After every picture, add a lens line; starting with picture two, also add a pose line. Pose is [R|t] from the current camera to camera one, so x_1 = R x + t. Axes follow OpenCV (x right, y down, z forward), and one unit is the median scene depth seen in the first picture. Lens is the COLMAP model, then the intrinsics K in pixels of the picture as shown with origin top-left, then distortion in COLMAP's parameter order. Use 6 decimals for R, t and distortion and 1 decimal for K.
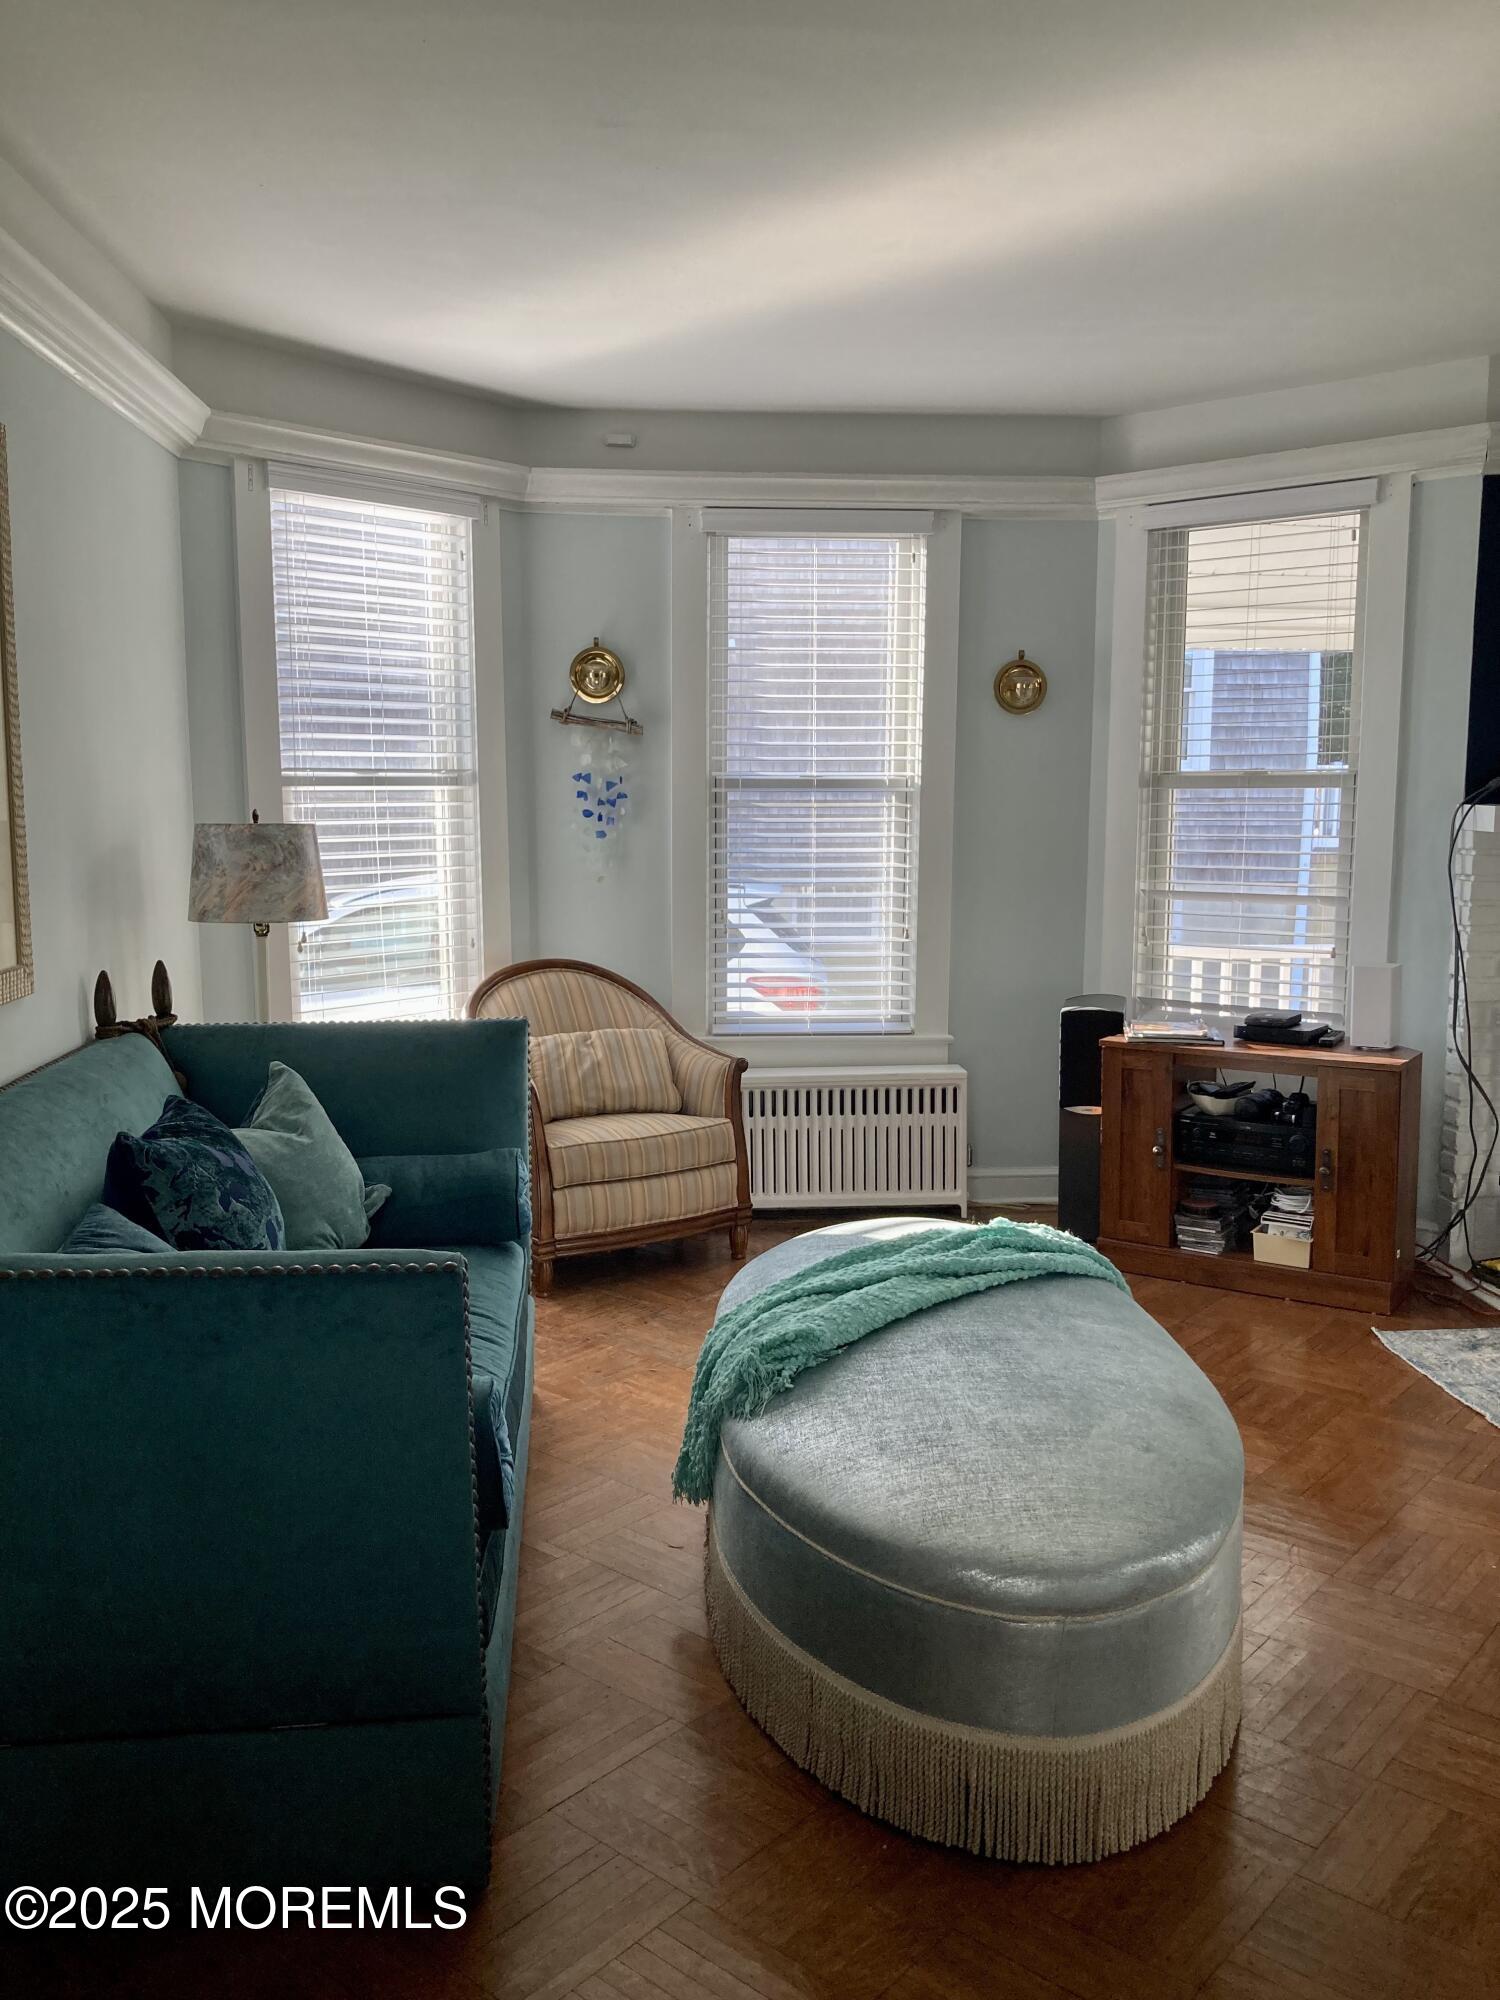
lens RADIAL K [[1644.9, 0, 750.0], [0, 1644.9, 1000.0], [0, 0, 1]] dist [0.072383, -0.089196]
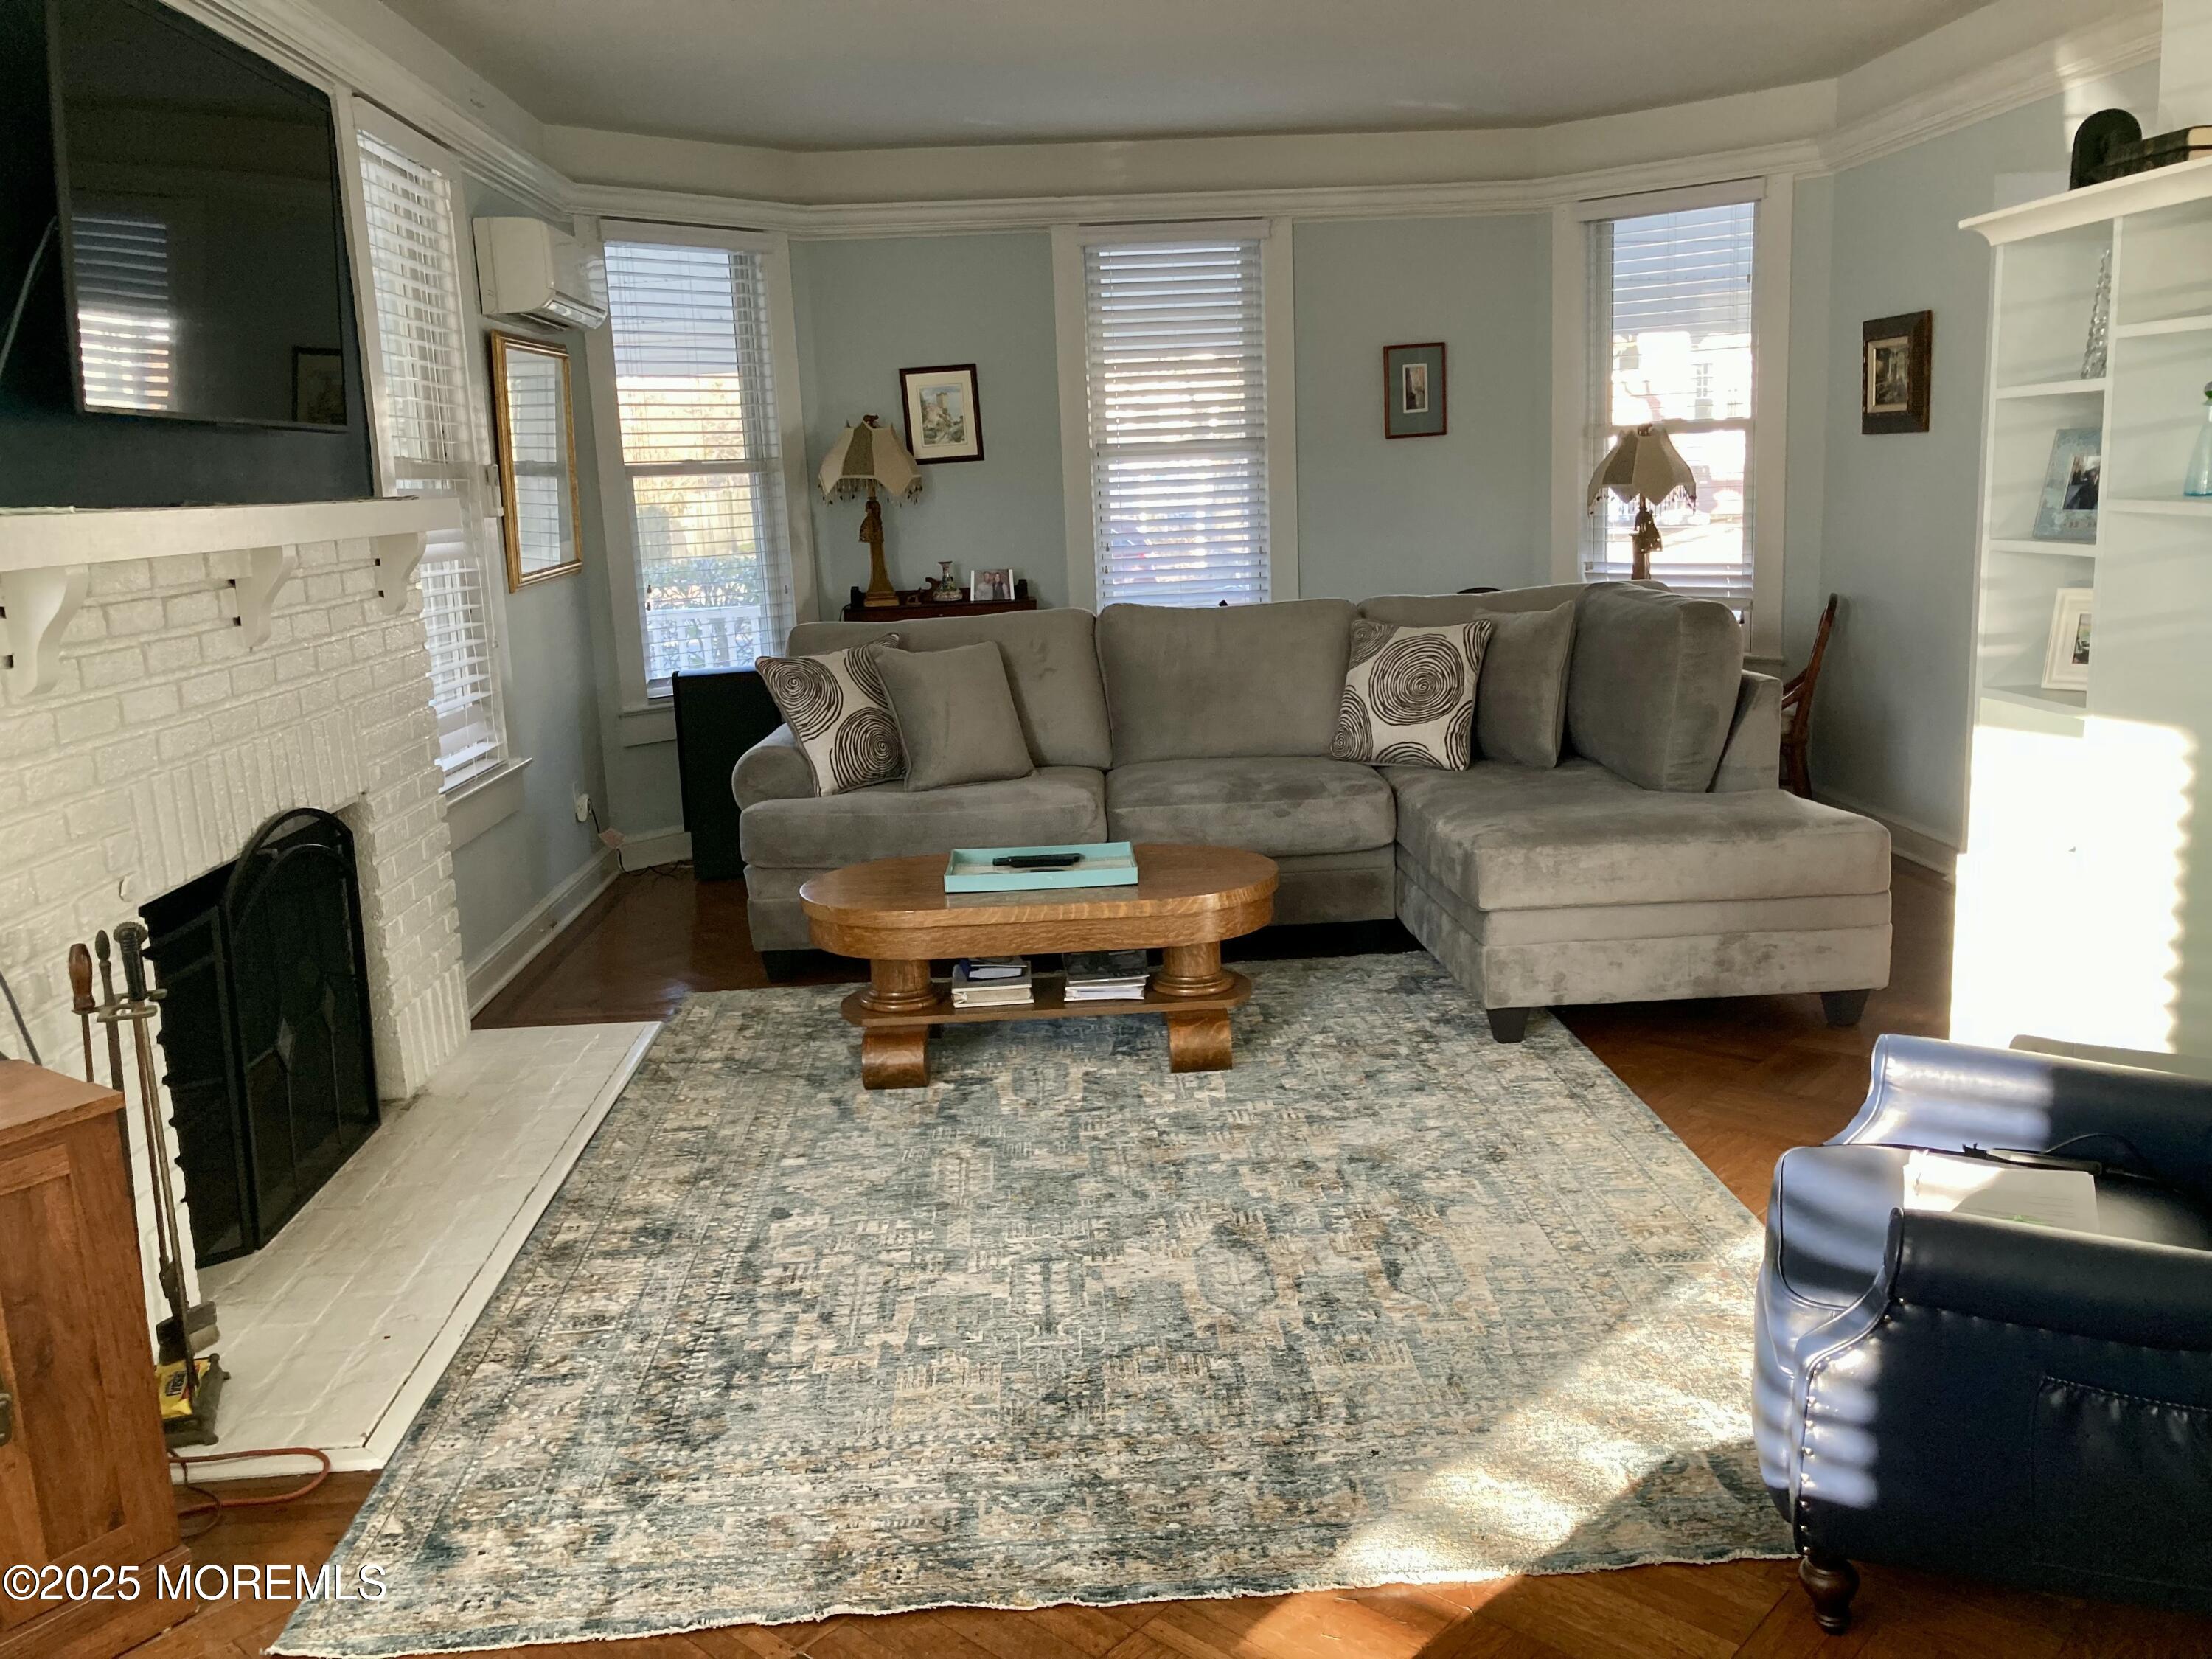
lens RADIAL K [[1826.3, 0, 1106.0], [0, 1826.3, 829.5], [0, 0, 1]] dist [0.064466, -0.081242]
pose [[0.028438, -0.194572, 0.980476, -0.066887], [0.173091, 0.967014, 0.186880, -0.067718], [-0.984495, 0.164397, 0.061178, 0.619644]]
